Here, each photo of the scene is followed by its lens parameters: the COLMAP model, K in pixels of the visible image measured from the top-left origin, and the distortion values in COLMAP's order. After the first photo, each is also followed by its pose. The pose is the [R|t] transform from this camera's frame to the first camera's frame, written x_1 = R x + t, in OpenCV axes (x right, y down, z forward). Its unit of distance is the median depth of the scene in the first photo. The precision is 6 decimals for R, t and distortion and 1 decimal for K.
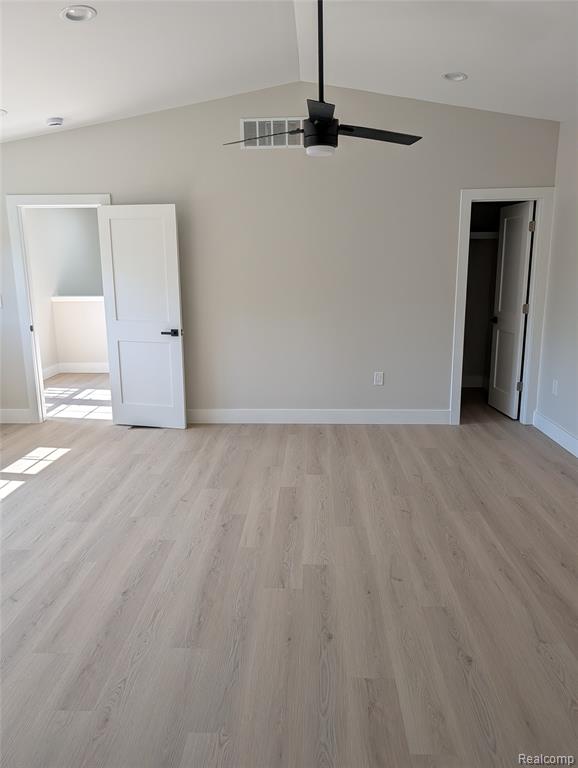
lens RADIAL K [[550.0, 0, 287.0], [0, 550.0, 385.3], [0, 0, 1]] dist [0.057171, -0.098063]
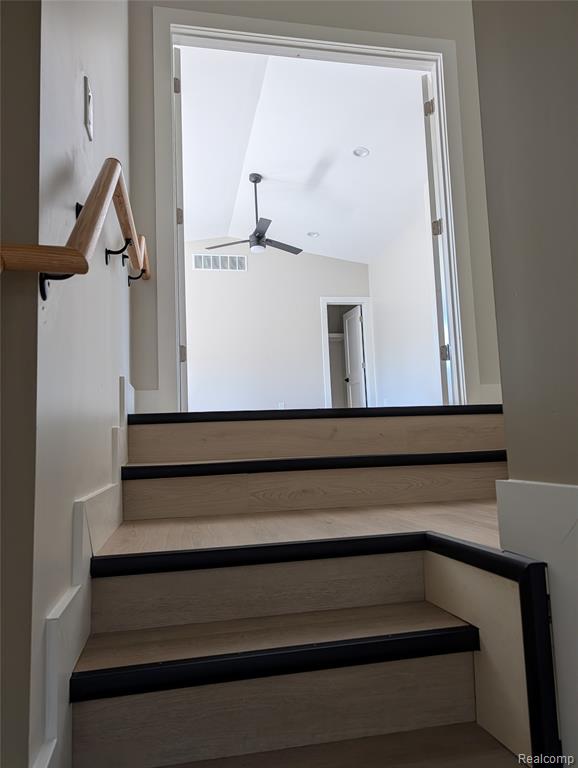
lens RADIAL K [[550.0, 0, 287.0], [0, 550.0, 385.3], [0, 0, 1]] dist [0.057171, -0.098063]
pose [[0.969706, 0.003594, 0.244247, -0.245703], [0.078672, 0.942020, -0.326205, 0.541881], [-0.231258, 0.335539, 0.913200, -0.545498]]
